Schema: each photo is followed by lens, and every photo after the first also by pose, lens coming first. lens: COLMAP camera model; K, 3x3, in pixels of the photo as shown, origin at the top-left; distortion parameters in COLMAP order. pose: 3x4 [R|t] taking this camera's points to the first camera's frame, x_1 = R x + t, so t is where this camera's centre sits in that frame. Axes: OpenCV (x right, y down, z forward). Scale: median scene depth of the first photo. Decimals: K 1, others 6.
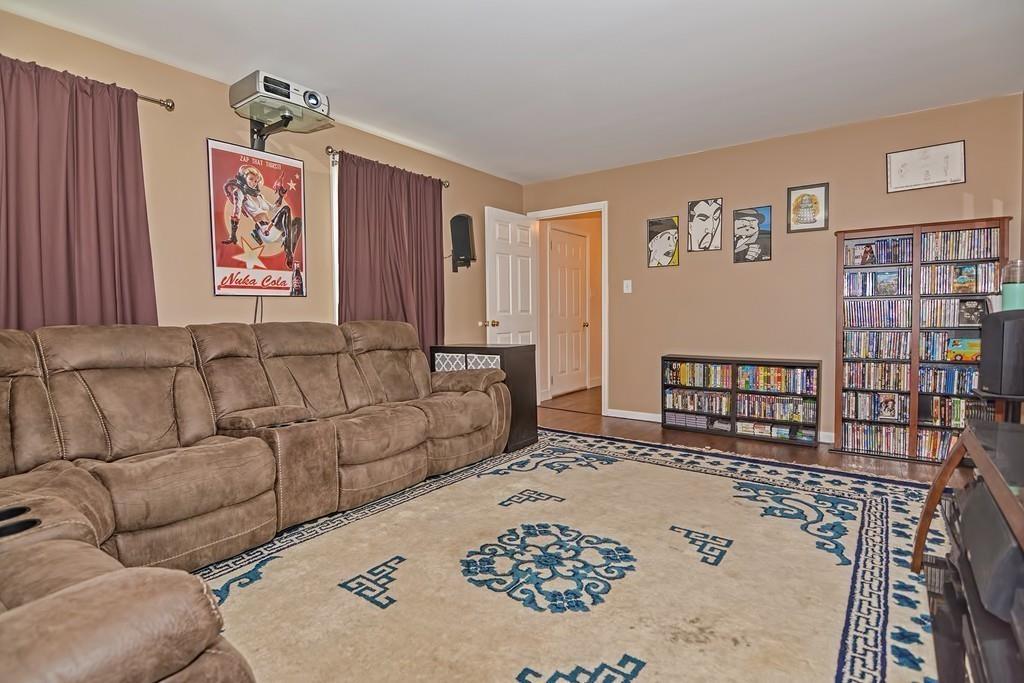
lens RADIAL K [[496.3, 0, 507.4], [0, 496.3, 340.1], [0, 0, 1]] dist [-0.002390, -0.012270]
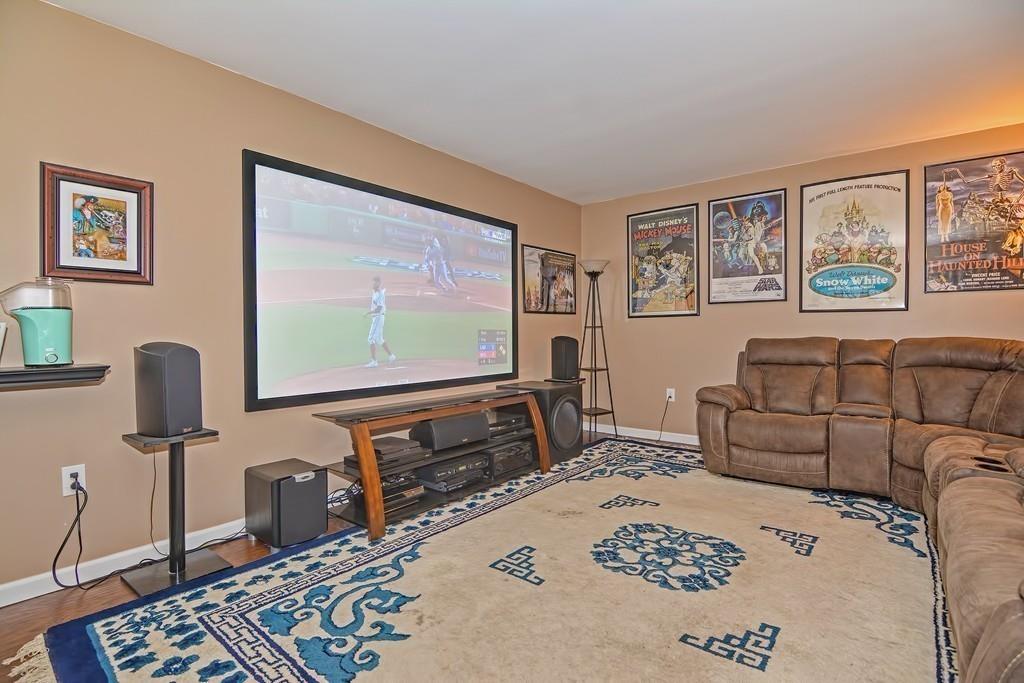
lens RADIAL K [[496.3, 0, 507.4], [0, 496.3, 340.1], [0, 0, 1]] dist [-0.002390, -0.012270]
pose [[-0.999311, 0.016690, 0.033158, 0.383739], [0.018826, 0.997697, 0.065161, -0.120237], [-0.031994, 0.065741, -0.997324, 2.004510]]
